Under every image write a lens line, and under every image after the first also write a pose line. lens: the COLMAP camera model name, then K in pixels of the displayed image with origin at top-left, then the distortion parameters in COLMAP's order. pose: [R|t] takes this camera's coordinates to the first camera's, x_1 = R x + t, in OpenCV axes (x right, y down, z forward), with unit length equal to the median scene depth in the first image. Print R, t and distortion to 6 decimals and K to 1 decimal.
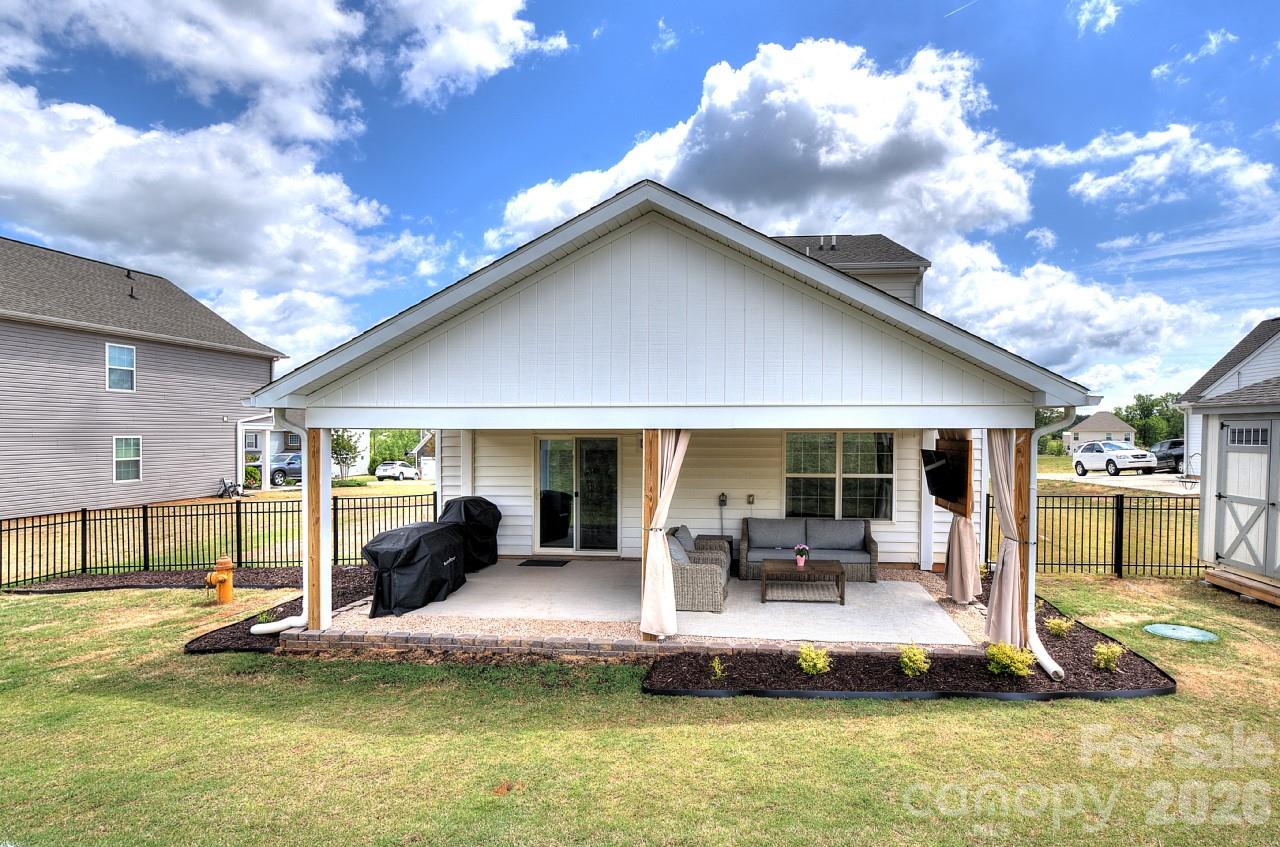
lens RADIAL K [[612.8, 0, 711.2], [0, 612.8, 445.4], [0, 0, 1]] dist [0.000536, 0.000496]
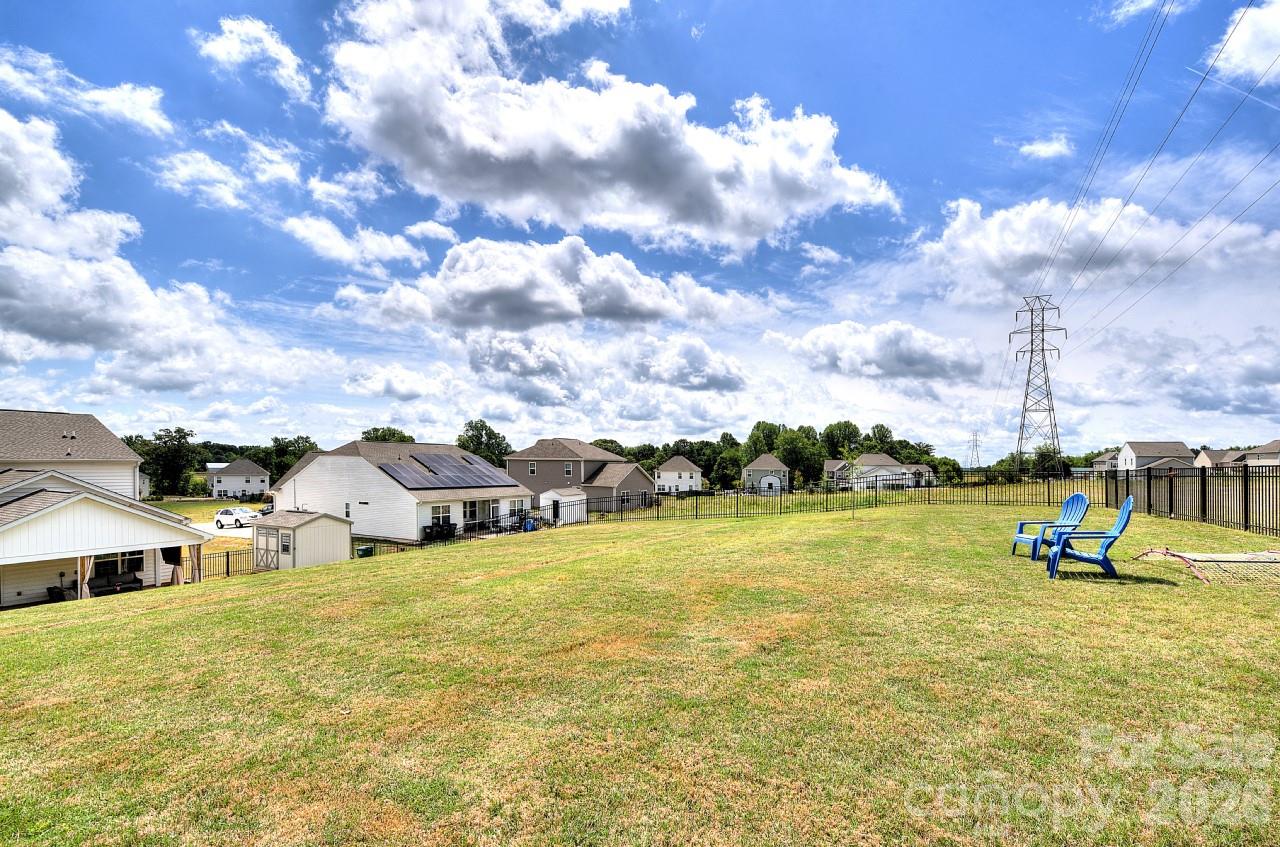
lens RADIAL K [[578.4, 0, 670.5], [0, 578.4, 470.1], [0, 0, 1]] dist [-0.000468, 0.000281]
pose [[0.363858, -0.012525, 0.931370, -1.511510], [0.011984, 0.999890, 0.008764, -0.393758], [-0.931377, 0.007973, 0.363968, -2.616733]]
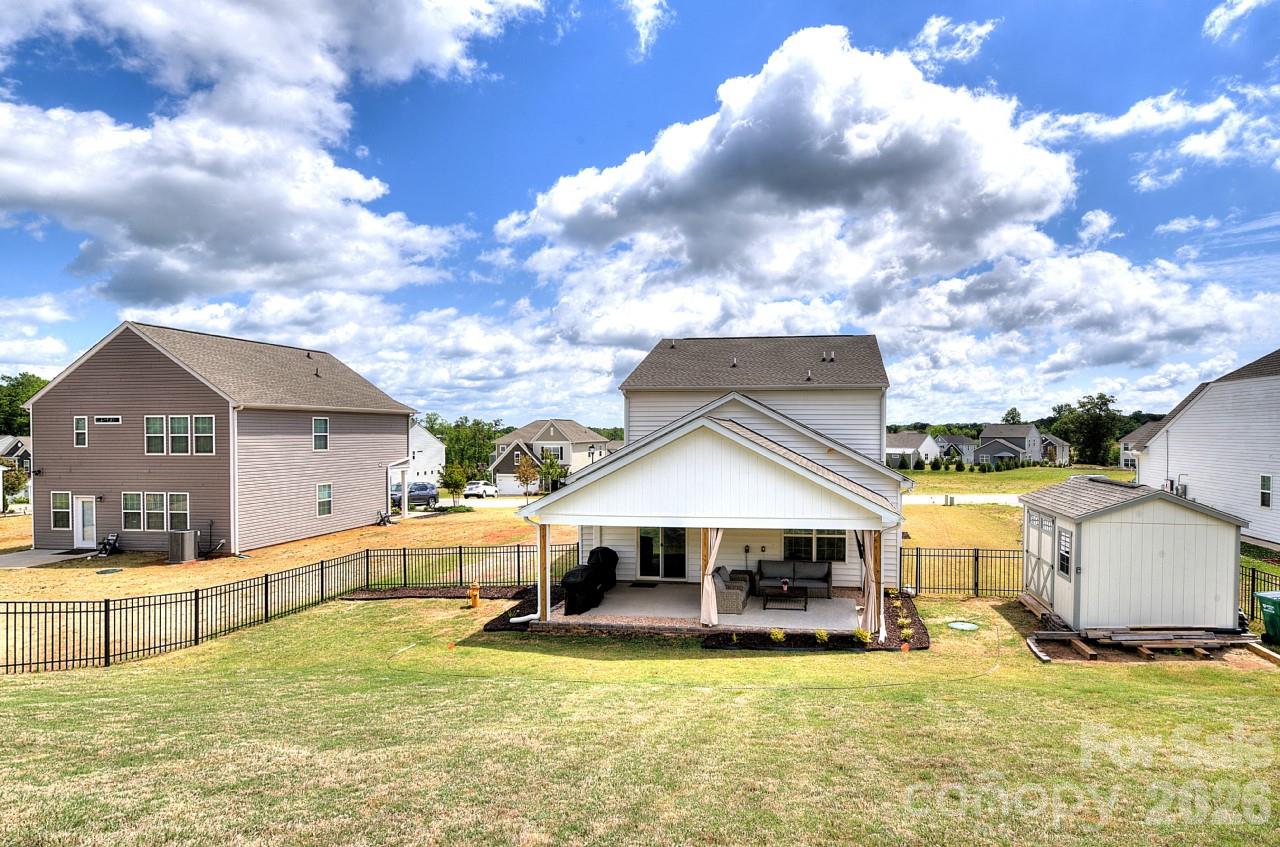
lens RADIAL K [[638.8, 0, 738.7], [0, 638.8, 439.8], [0, 0, 1]] dist [-0.003076, -0.000335]
pose [[0.998973, -0.003162, -0.045190, 0.088880], [0.002805, 0.999964, -0.007972, -0.233054], [0.045213, 0.007837, 0.998947, -0.903451]]
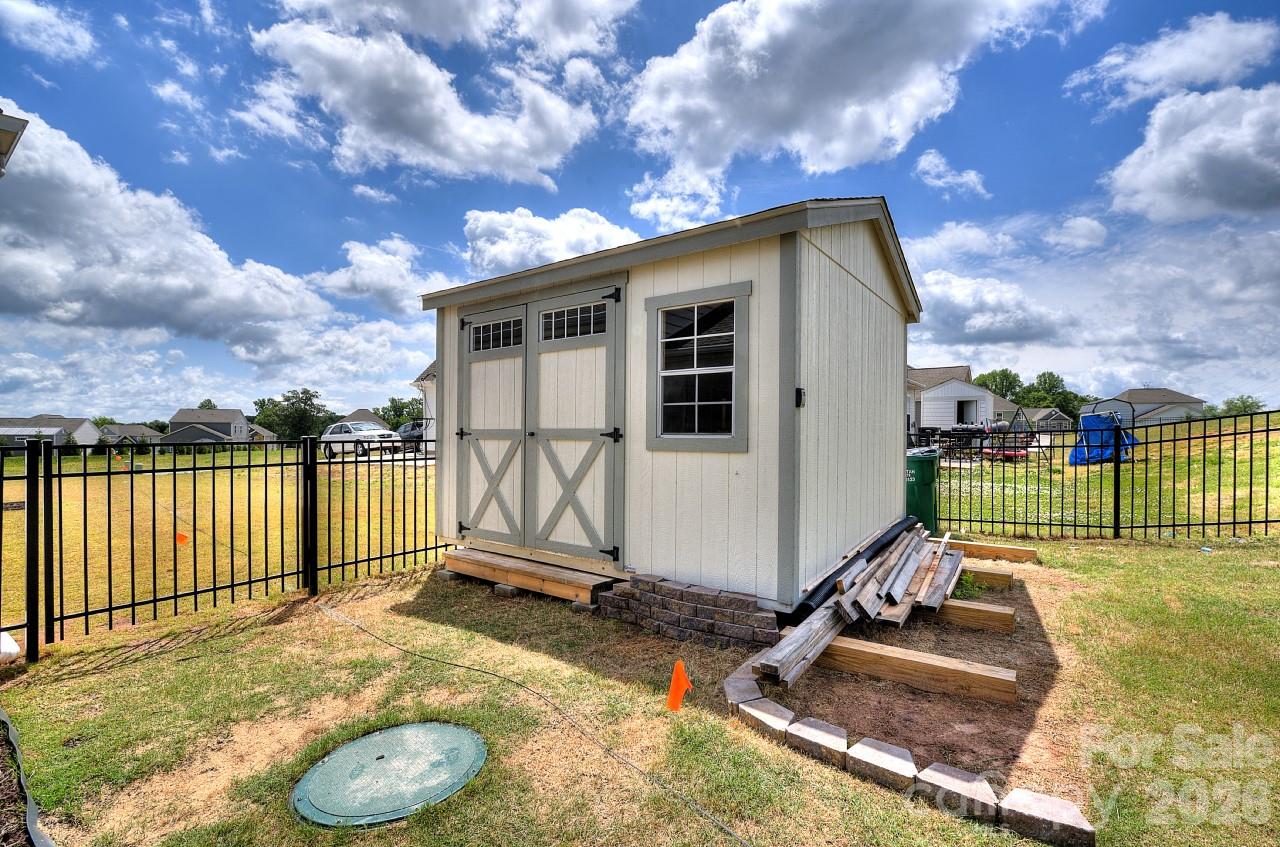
lens RADIAL K [[562.3, 0, 645.2], [0, 562.3, 436.3], [0, 0, 1]] dist [-0.001838, -0.000699]
pose [[0.515753, -0.008368, 0.856696, 0.439893], [0.021593, 0.999762, -0.003234, 0.095584], [-0.856465, 0.020167, 0.515811, 0.551660]]
